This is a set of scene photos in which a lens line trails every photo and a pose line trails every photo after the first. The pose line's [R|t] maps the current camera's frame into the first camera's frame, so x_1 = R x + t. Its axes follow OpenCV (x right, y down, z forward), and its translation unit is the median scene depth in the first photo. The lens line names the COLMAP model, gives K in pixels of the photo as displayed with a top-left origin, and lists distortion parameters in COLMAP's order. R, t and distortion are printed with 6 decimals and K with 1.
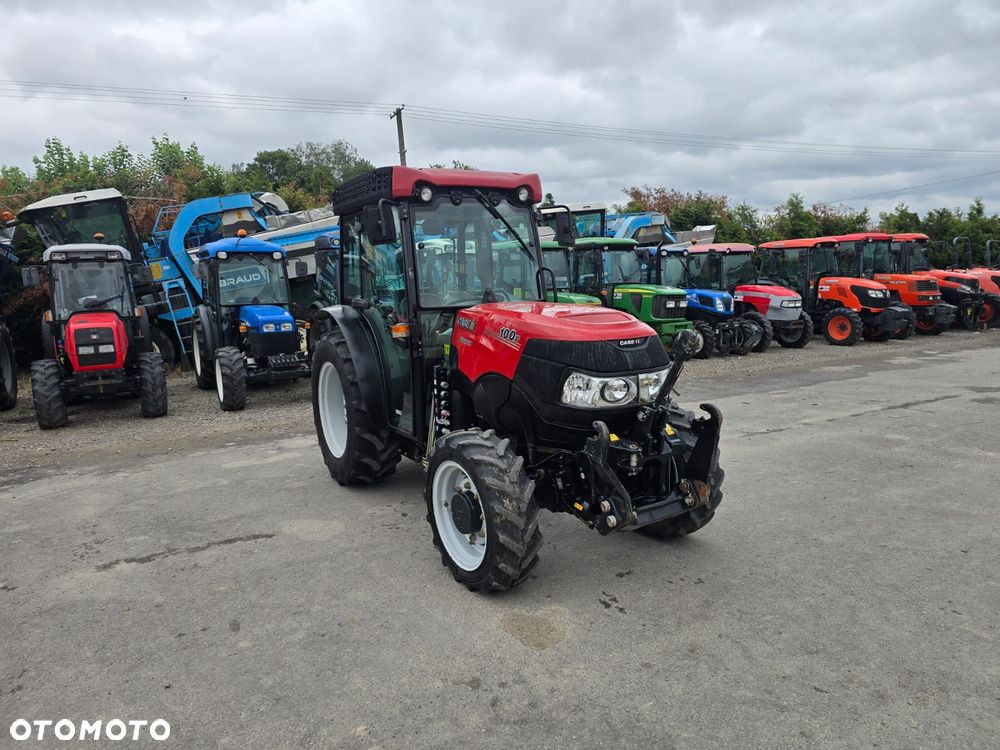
lens RADIAL K [[666.9, 0, 492.0], [0, 666.9, 372.8], [0, 0, 1]] dist [0.074603, -0.067850]
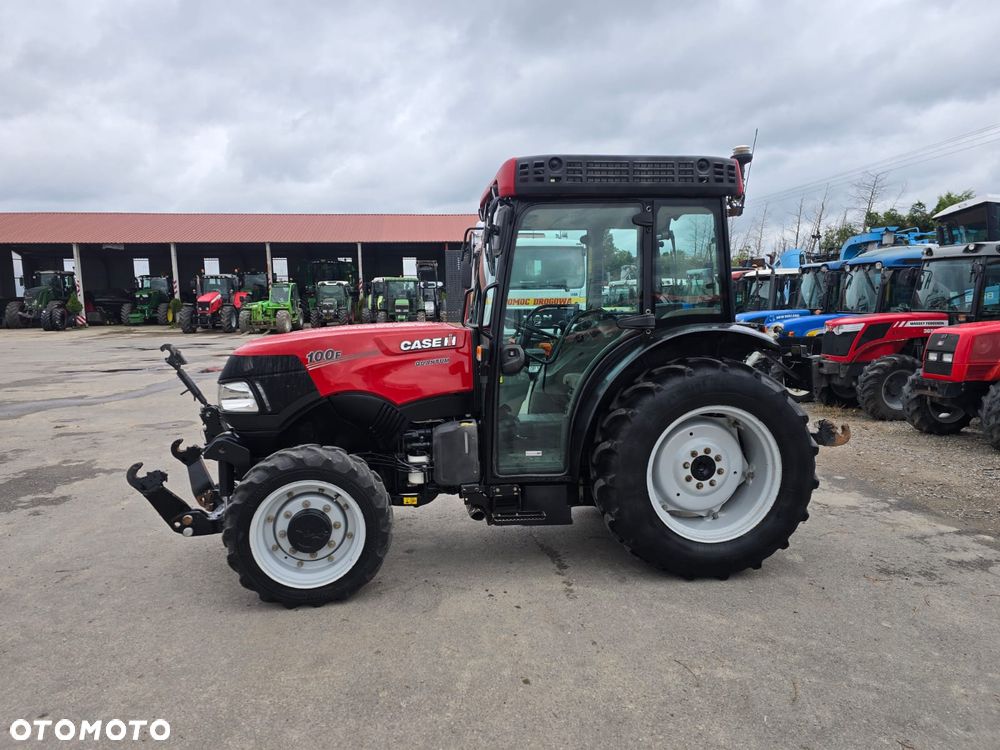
lens RADIAL K [[666.9, 0, 492.0], [0, 666.9, 372.8], [0, 0, 1]] dist [0.074603, -0.067850]
pose [[-0.381673, 0.132769, -0.914712, 0.881921], [-0.103311, 0.977300, 0.184962, -0.221561], [0.918505, 0.165095, -0.359293, 1.435855]]
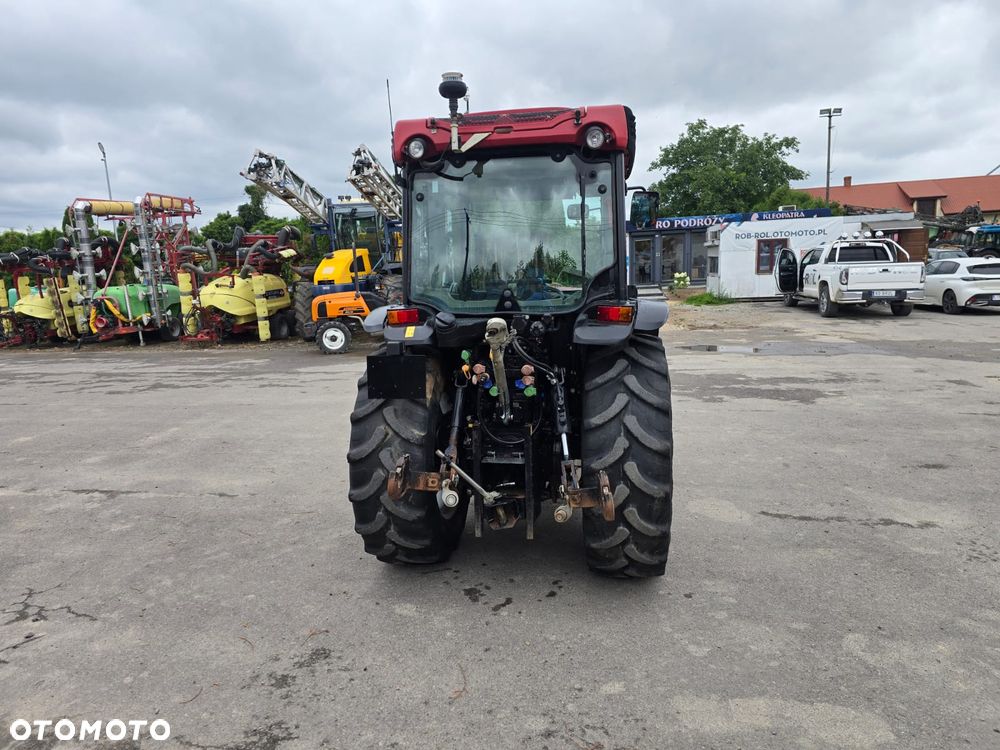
lens RADIAL K [[669.7, 0, 491.9], [0, 669.7, 376.8], [0, 0, 1]] dist [0.065540, -0.058932]
pose [[-0.762555, -0.048587, 0.645096, -0.665126], [0.143059, 0.959823, 0.241398, -0.250994], [-0.630907, 0.276366, -0.724968, 1.941547]]
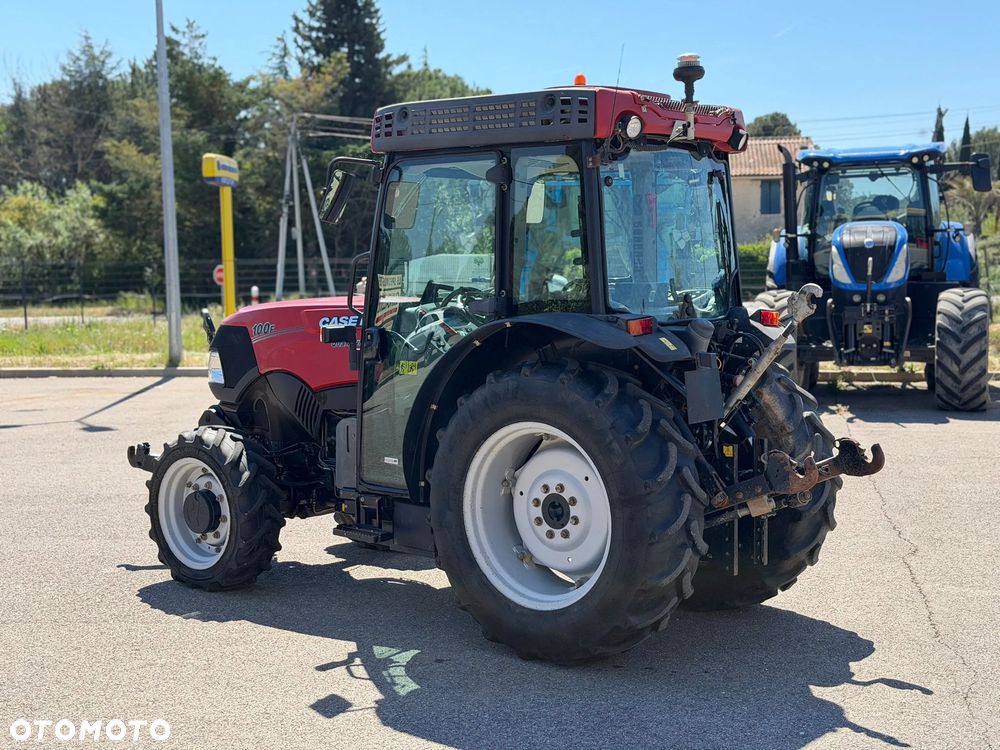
lens RADIAL K [[1410.1, 0, 501.2], [0, 1410.1, 348.8], [0, 0, 1]] dist [0.115917, 0.044221]
pose [[-0.937771, 0.055016, -0.342868, 0.483496], [-0.018311, 0.978162, 0.207035, -0.395110], [0.346771, 0.200430, -0.916285, 2.587720]]
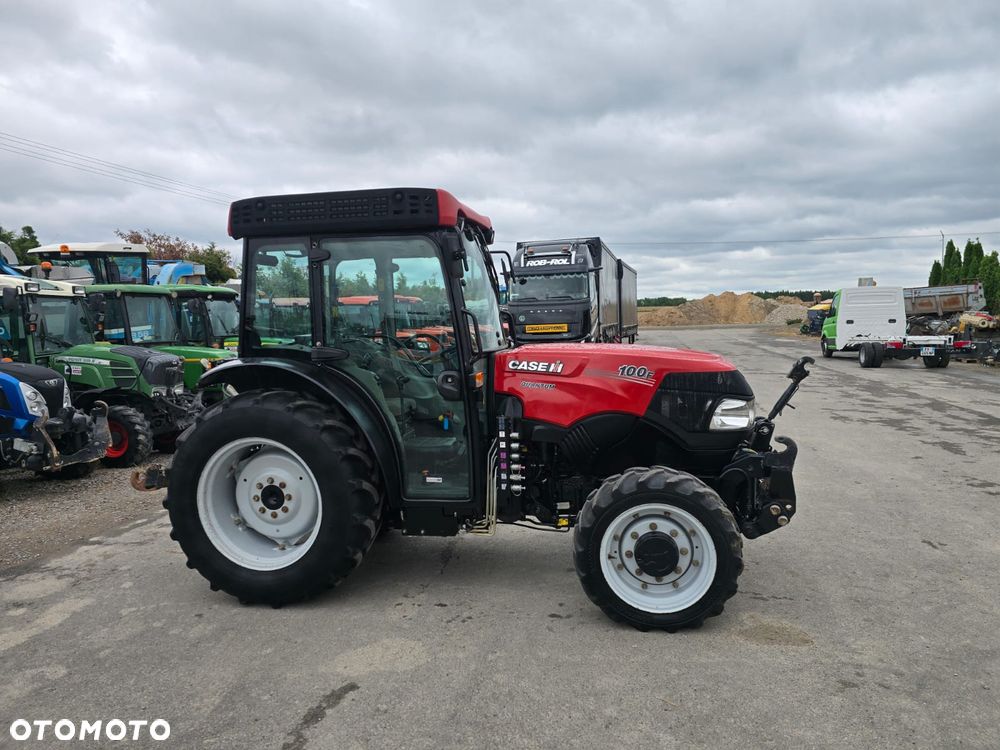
lens RADIAL K [[666.7, 0, 499.2], [0, 666.7, 377.6], [0, 0, 1]] dist [0.071168, -0.061150]
pose [[0.665227, -0.055407, 0.744582, -0.735707], [0.112930, 0.993236, -0.026984, -0.037458], [-0.738051, 0.102036, 0.666985, 0.398107]]
